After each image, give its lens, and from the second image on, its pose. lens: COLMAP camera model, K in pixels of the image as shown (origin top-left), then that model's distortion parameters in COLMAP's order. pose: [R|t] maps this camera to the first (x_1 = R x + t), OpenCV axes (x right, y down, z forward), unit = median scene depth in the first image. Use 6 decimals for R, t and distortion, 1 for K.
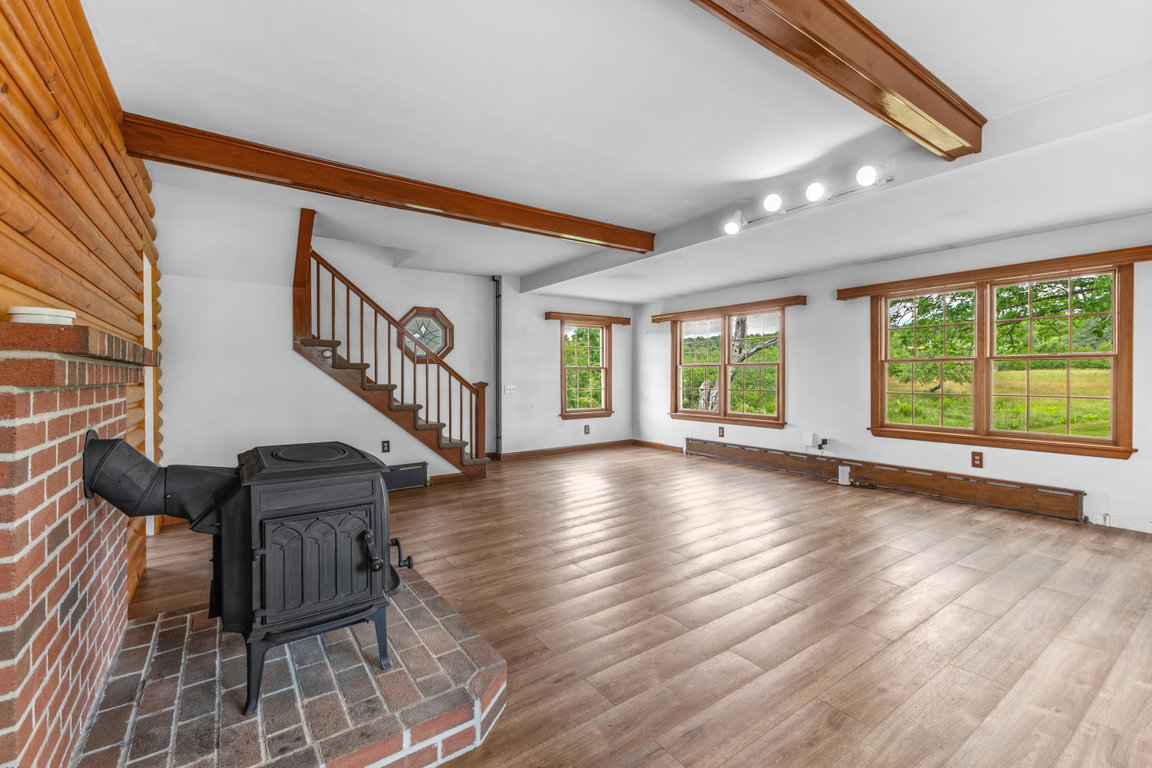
lens RADIAL K [[505.7, 0, 578.9], [0, 505.7, 377.4], [0, 0, 1]] dist [0.007181, -0.002268]
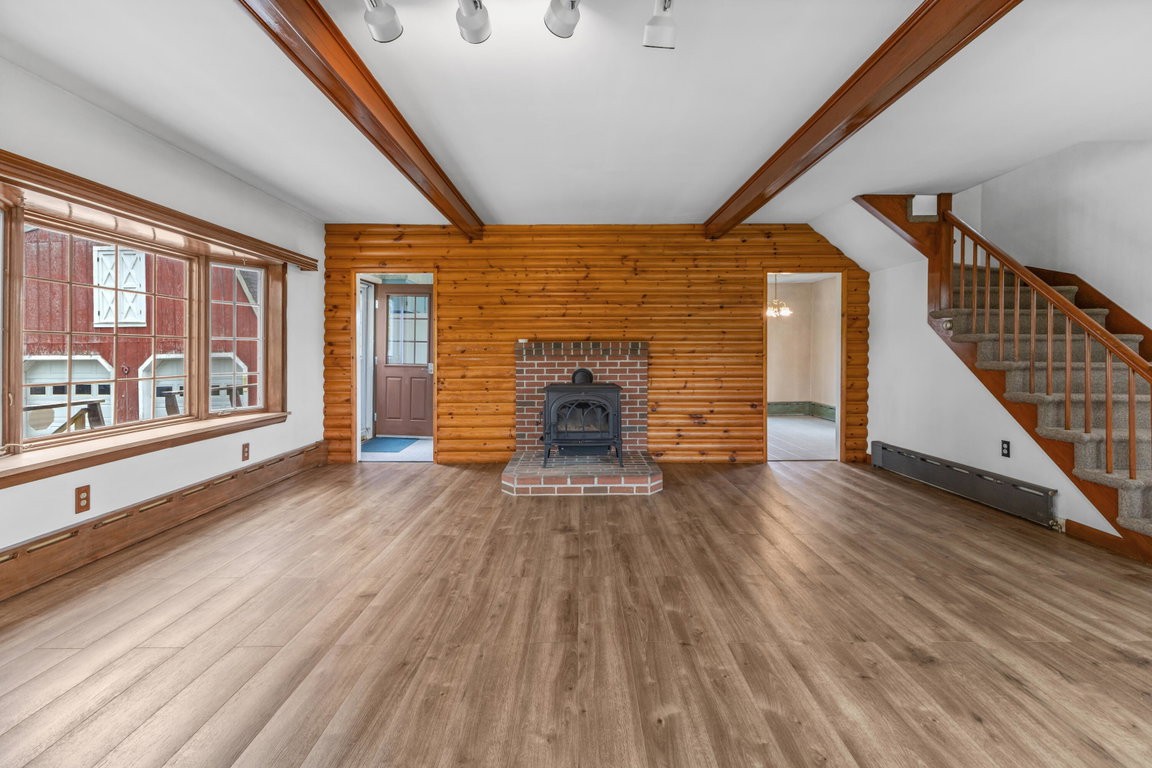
lens RADIAL K [[505.7, 0, 572.9], [0, 505.7, 359.8], [0, 0, 1]] dist [0.007181, -0.002268]
pose [[-0.586909, 0.017698, -0.809459, 0.542707], [0.000821, 0.999774, 0.021264, -0.005160], [0.809652, 0.011815, -0.586791, 0.894790]]
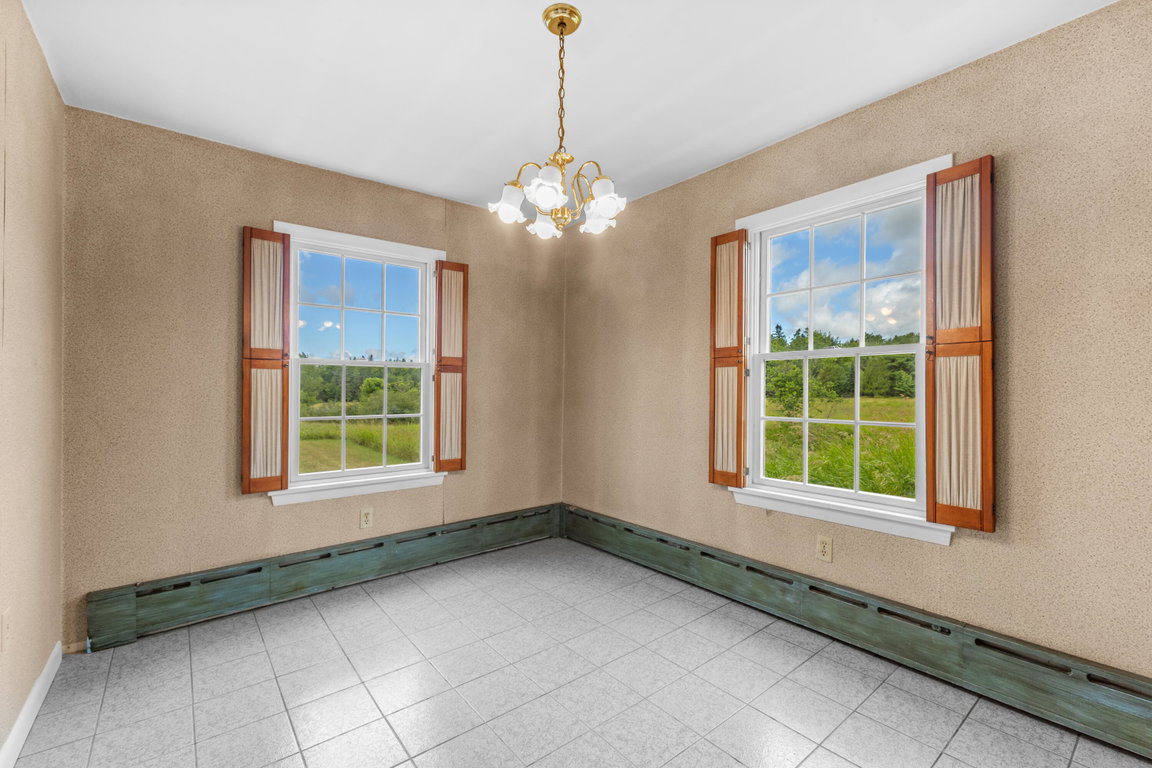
lens RADIAL K [[505.7, 0, 582.9], [0, 505.7, 388.9], [0, 0, 1]] dist [0.007181, -0.002268]
pose [[0.072939, 0.002149, -0.997334, -0.590533], [-0.007942, 0.999967, 0.001574, 0.006045], [0.997305, 0.007806, 0.072953, 0.514850]]
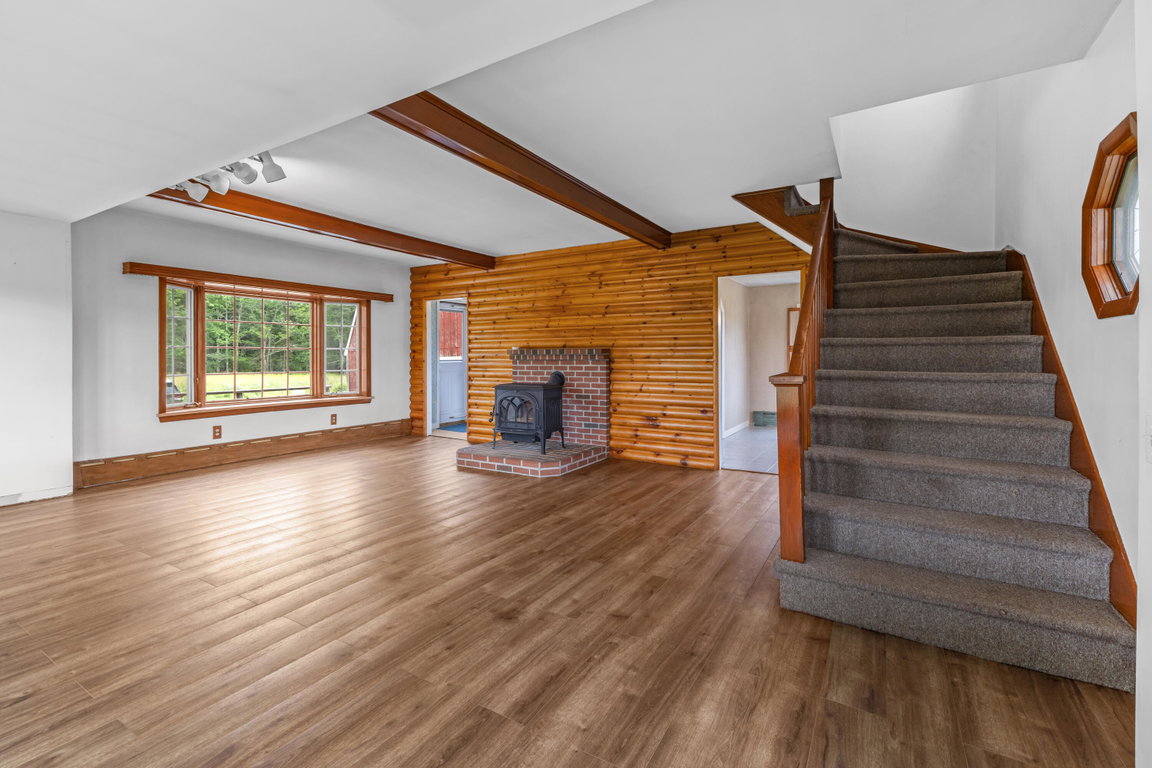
lens RADIAL K [[505.7, 0, 572.5], [0, 505.7, 358.2], [0, 0, 1]] dist [0.007181, -0.002268]
pose [[-0.921860, 0.008545, -0.387428, 0.138945], [0.004849, 0.999933, 0.010516, -0.009475], [0.387492, 0.007815, -0.921840, 1.426062]]
